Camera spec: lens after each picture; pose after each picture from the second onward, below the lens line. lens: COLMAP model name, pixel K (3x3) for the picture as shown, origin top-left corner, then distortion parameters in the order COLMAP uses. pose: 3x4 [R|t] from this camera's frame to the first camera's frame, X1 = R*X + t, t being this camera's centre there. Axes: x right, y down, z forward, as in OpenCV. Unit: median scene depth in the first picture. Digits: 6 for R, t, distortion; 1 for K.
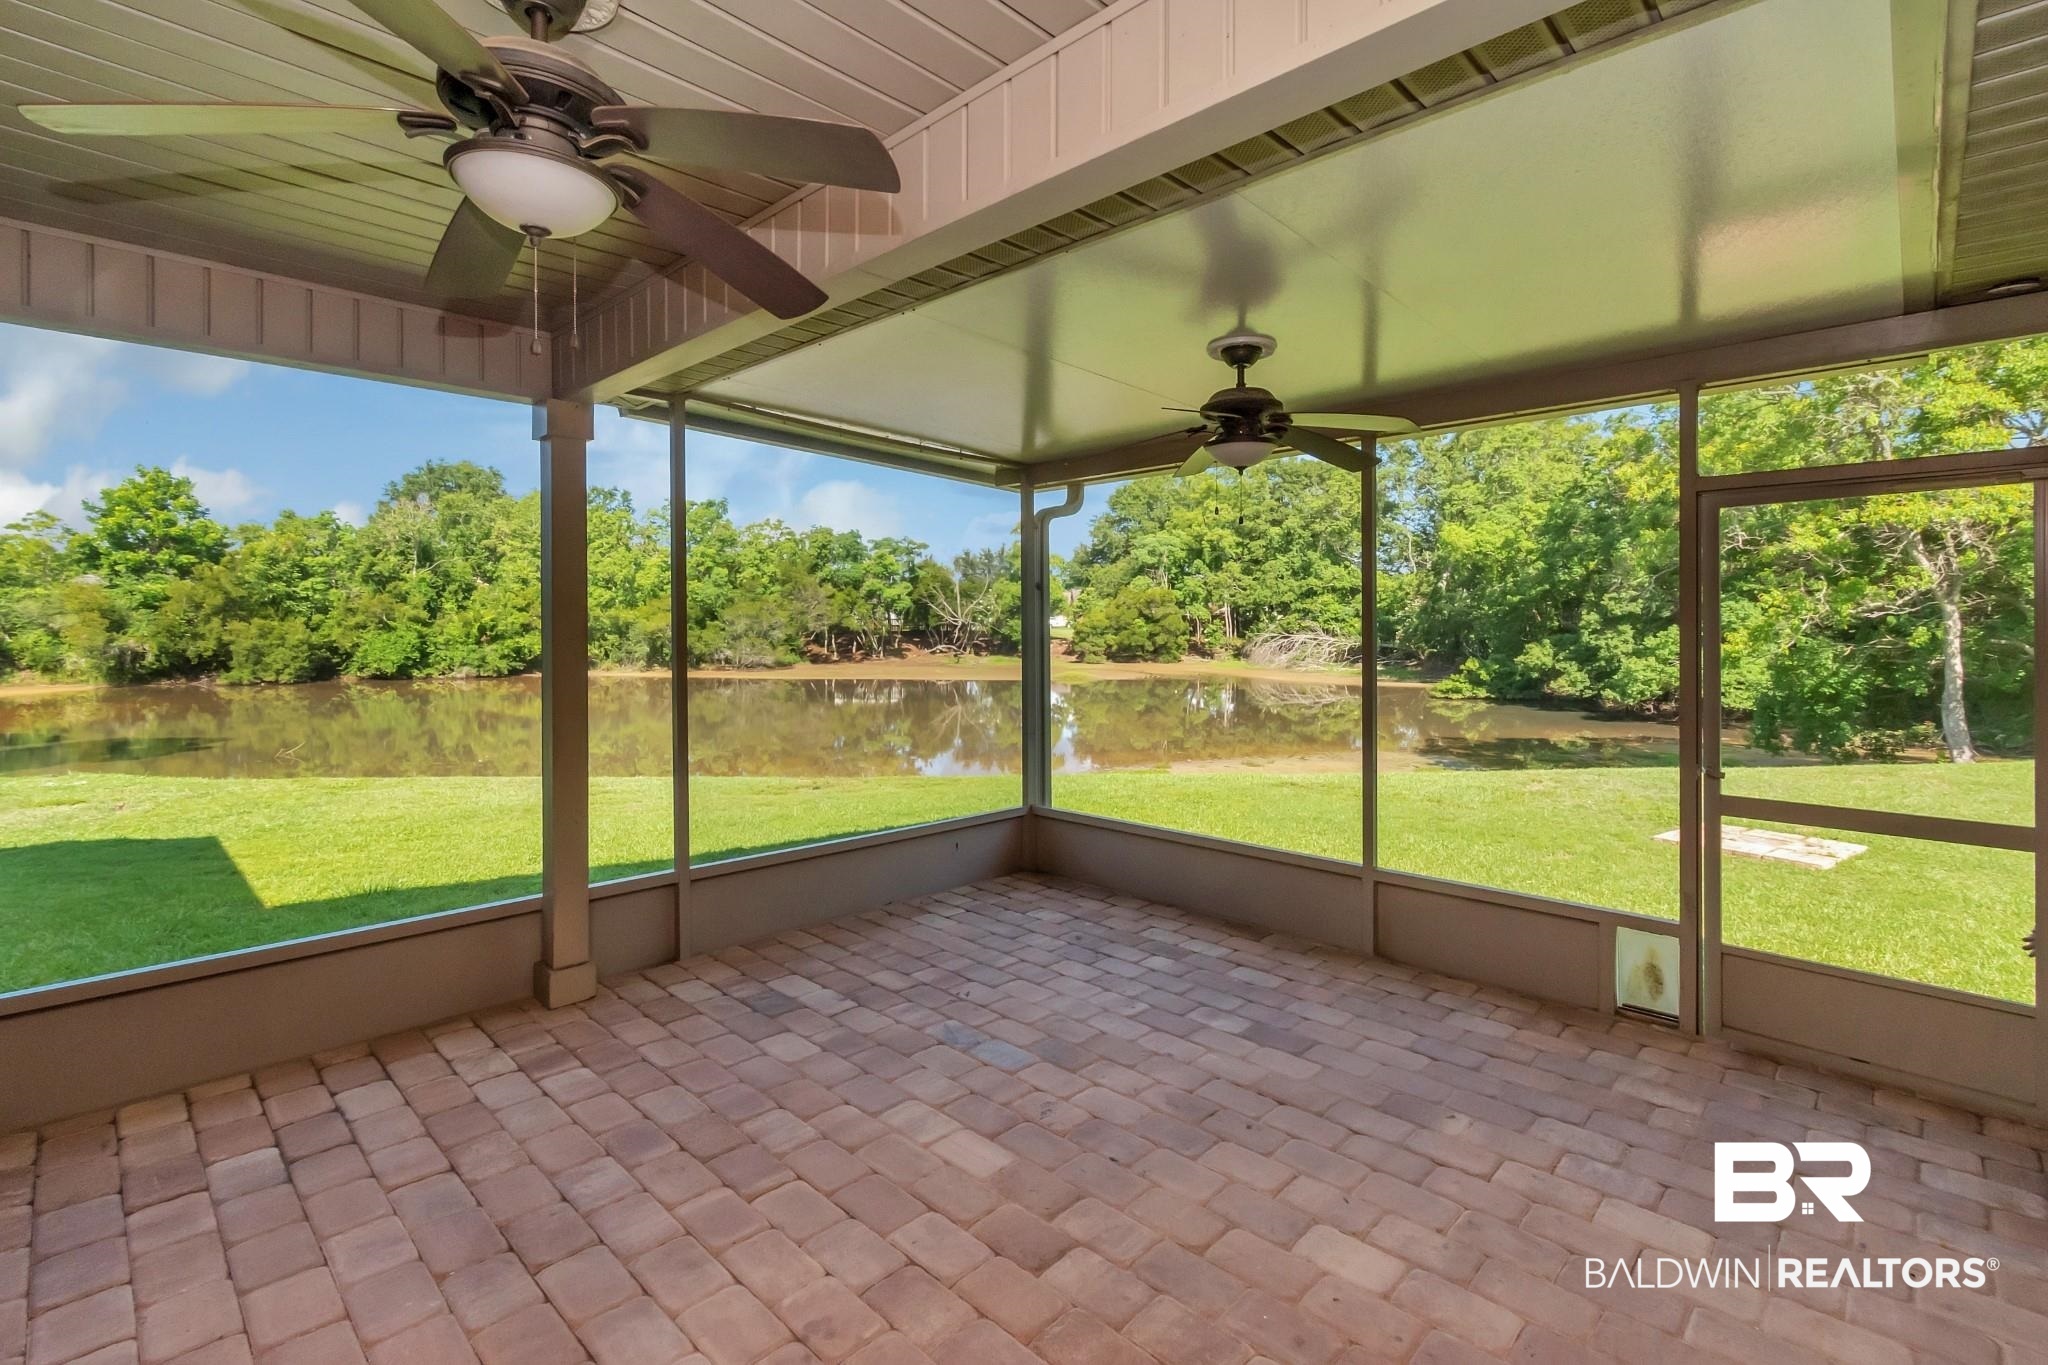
lens RADIAL K [[928.9, 0, 1021.5], [0, 928.9, 629.7], [0, 0, 1]] dist [-0.000799, -0.000511]
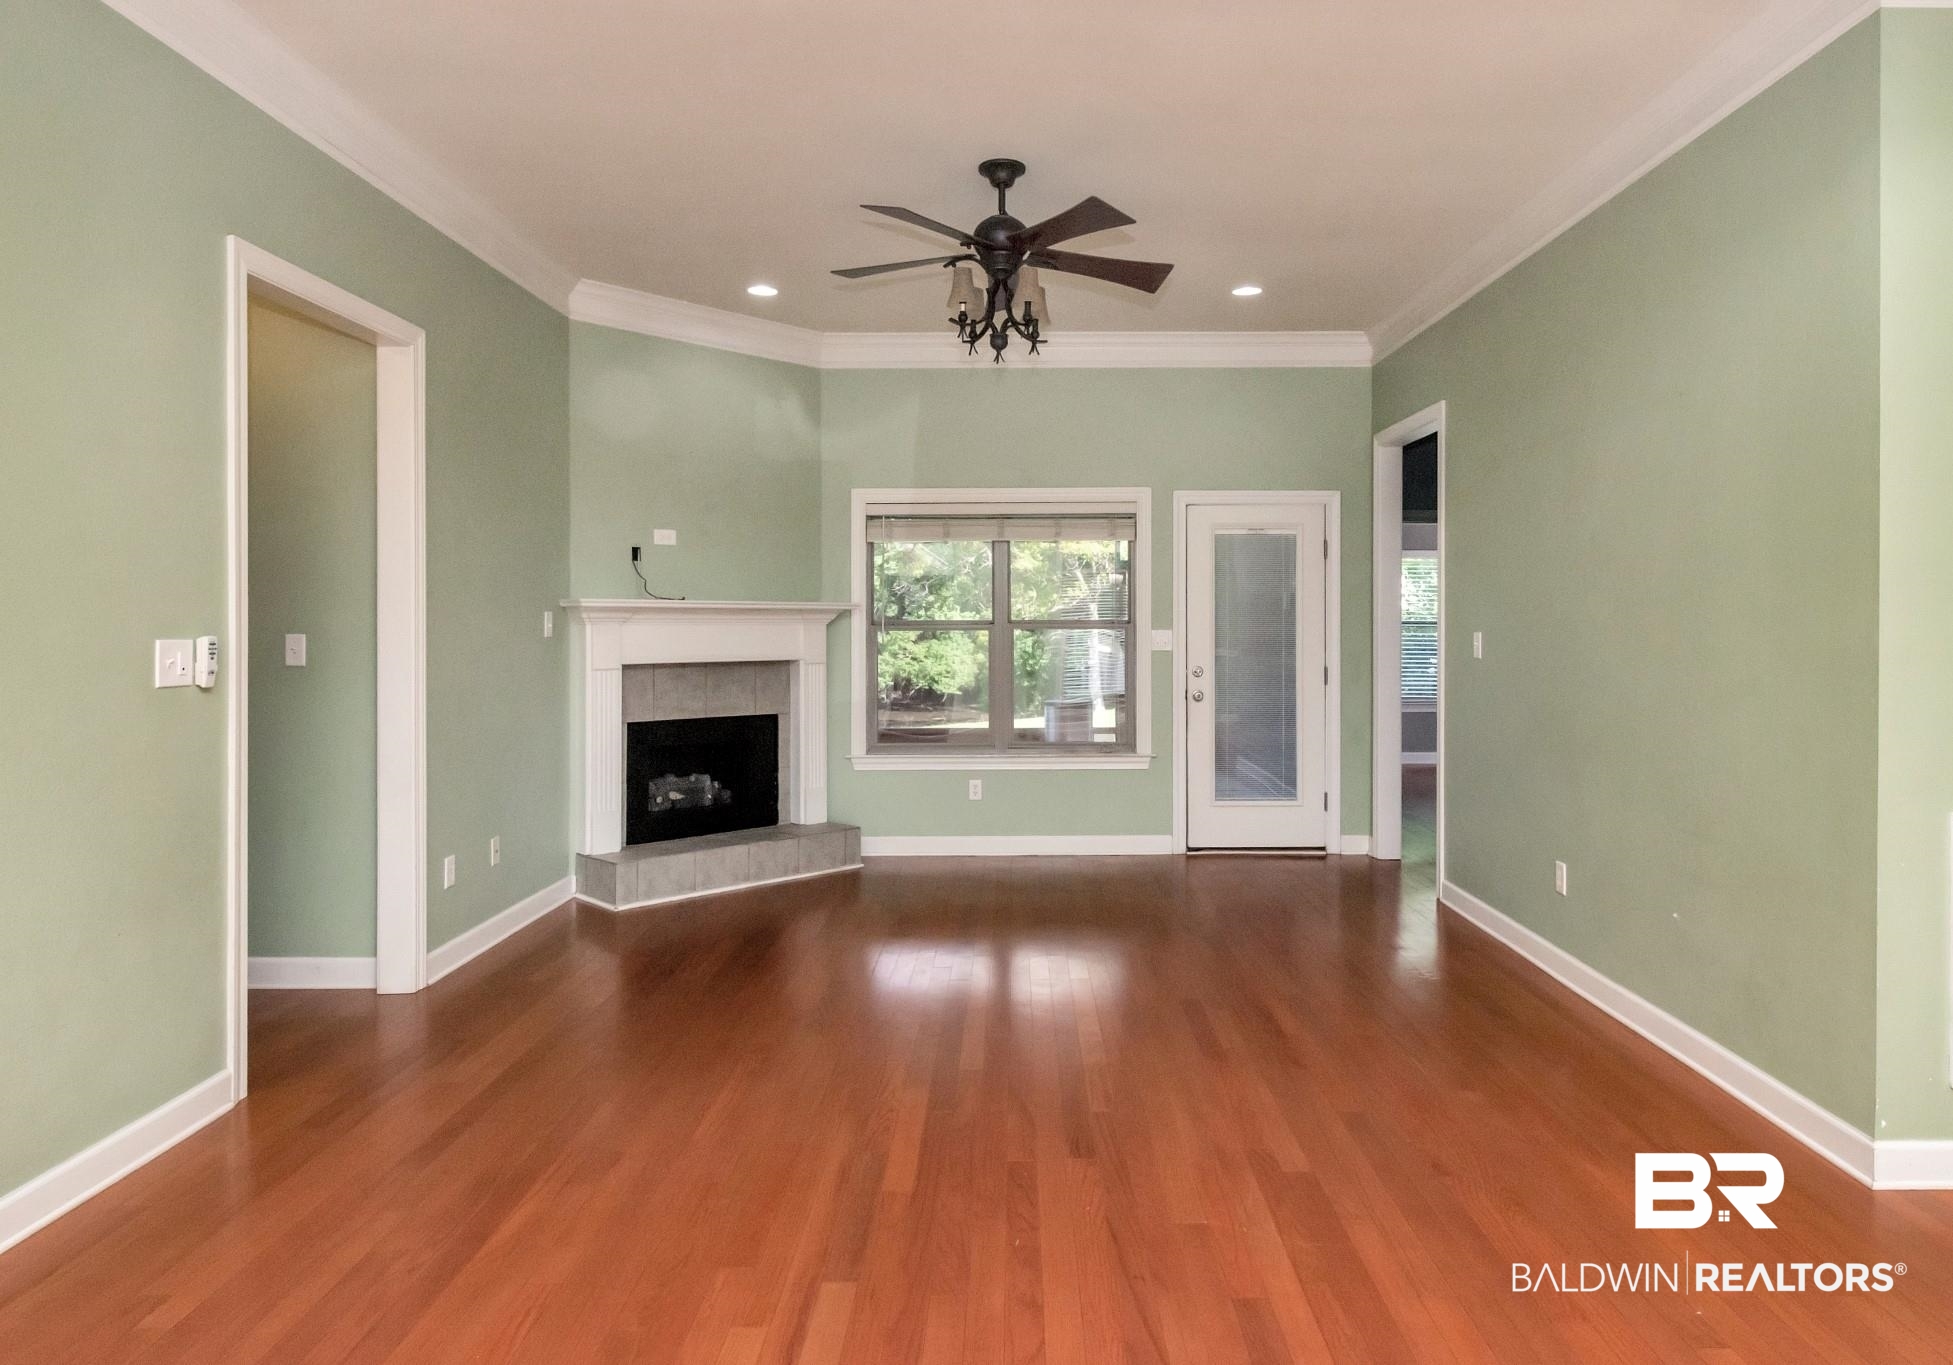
lens RADIAL K [[1165.4, 0, 1023.7], [0, 1165.4, 642.0], [0, 0, 1]] dist [0.003078, -0.001297]
pose [[0.712453, -0.009747, 0.701652, -0.128356], [0.002953, 0.999936, 0.010892, 0.001863], [-0.701714, -0.005688, 0.712436, -0.084954]]
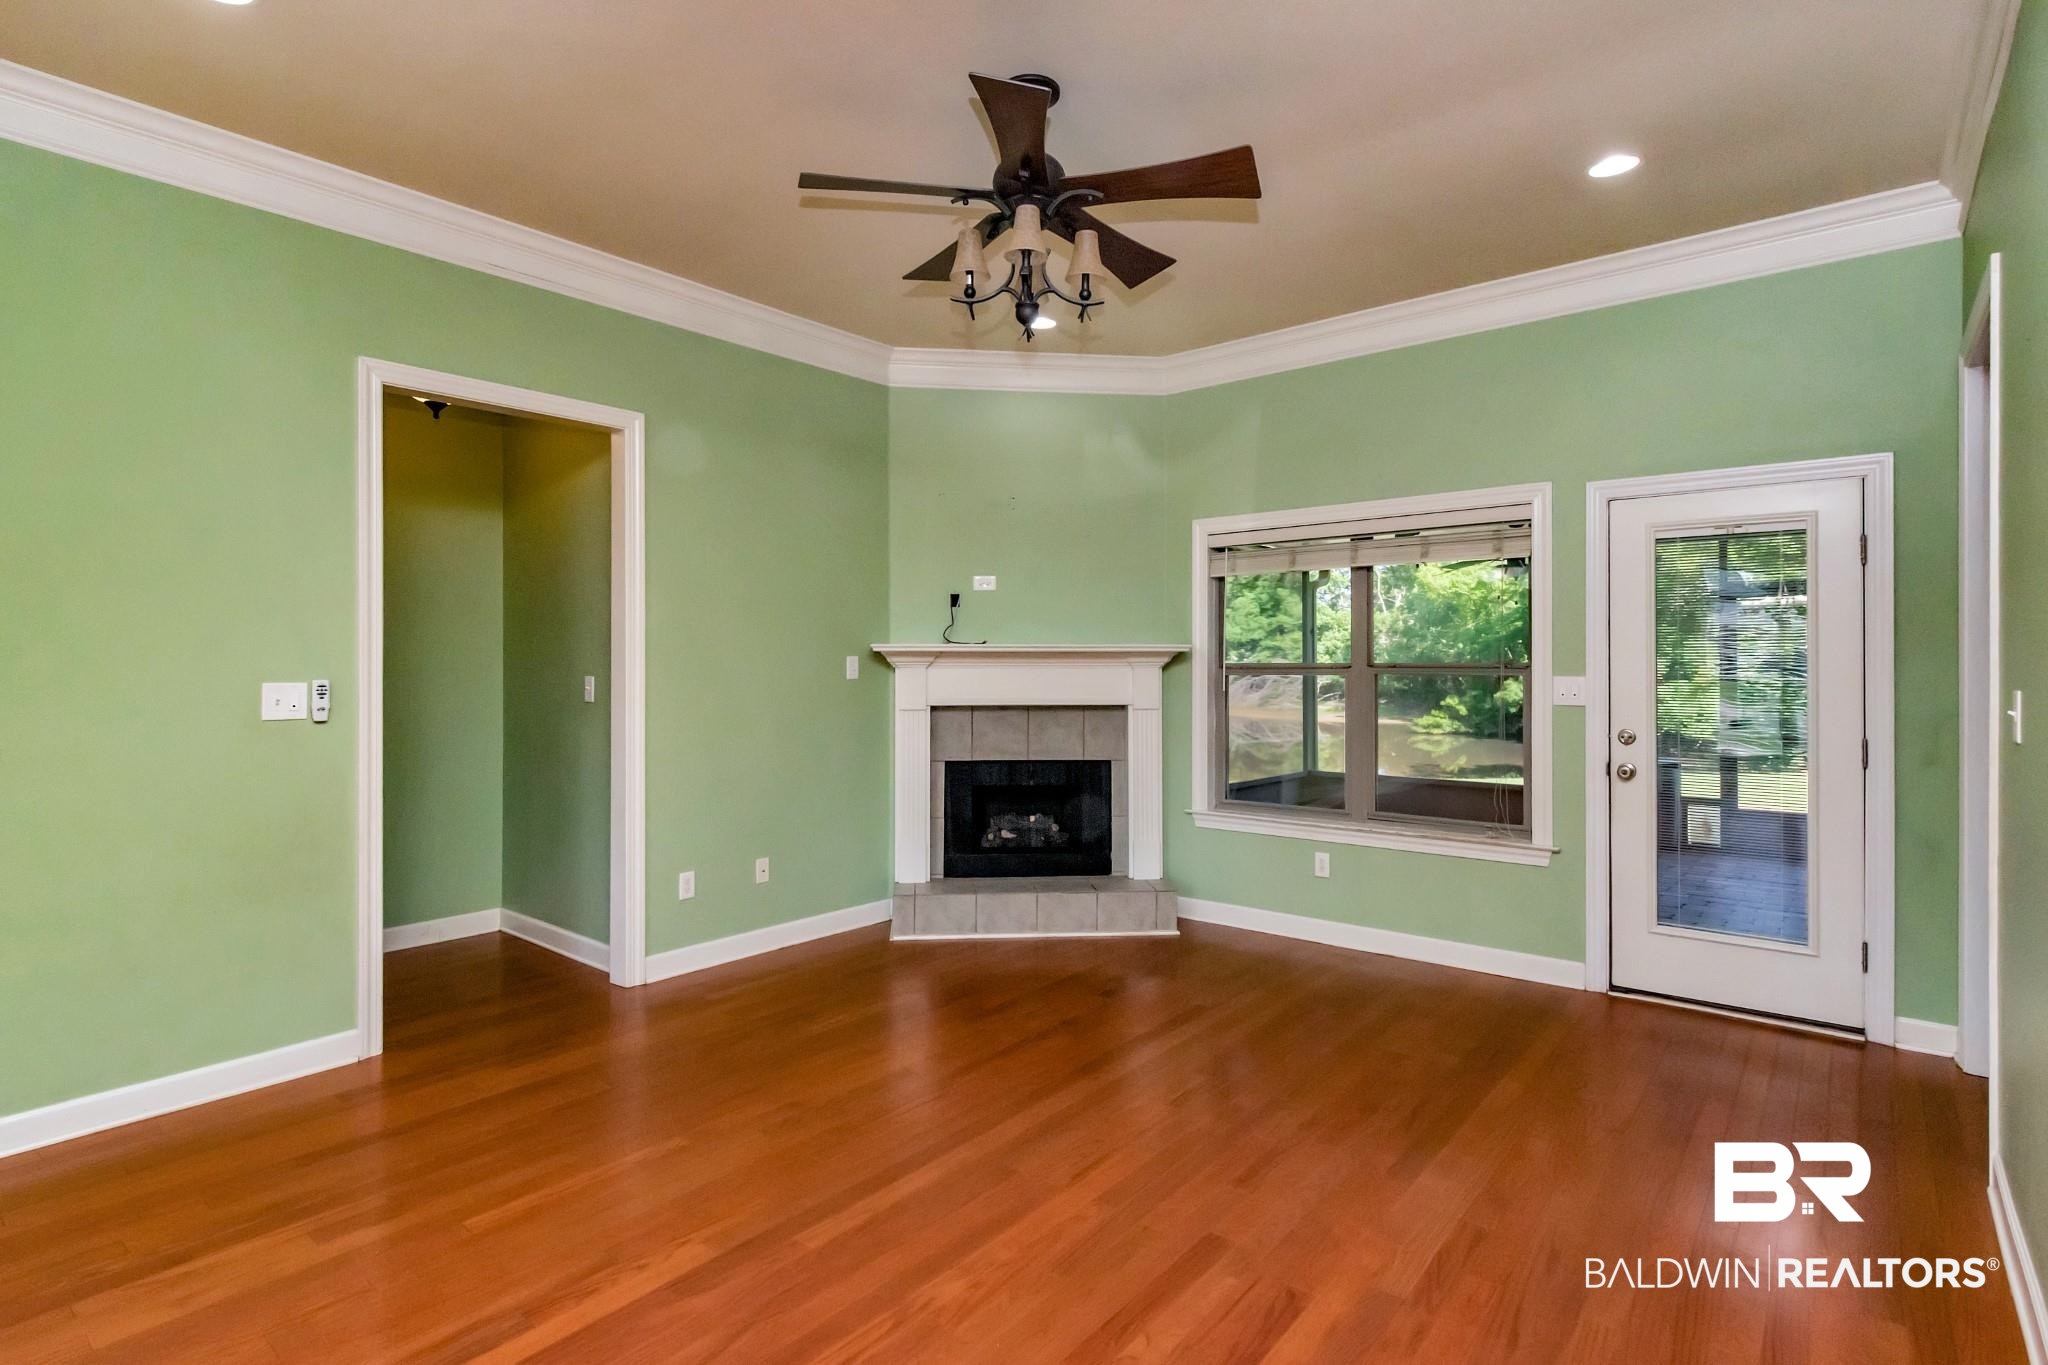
lens RADIAL K [[1016.9, 0, 1022.7], [0, 1016.9, 666.7], [0, 0, 1]] dist [0.002184, -0.000700]
pose [[0.996795, 0.000618, 0.080001, -0.072823], [-0.000520, 0.999999, -0.001253, 0.001275], [-0.080001, 0.001207, 0.996794, -0.081256]]
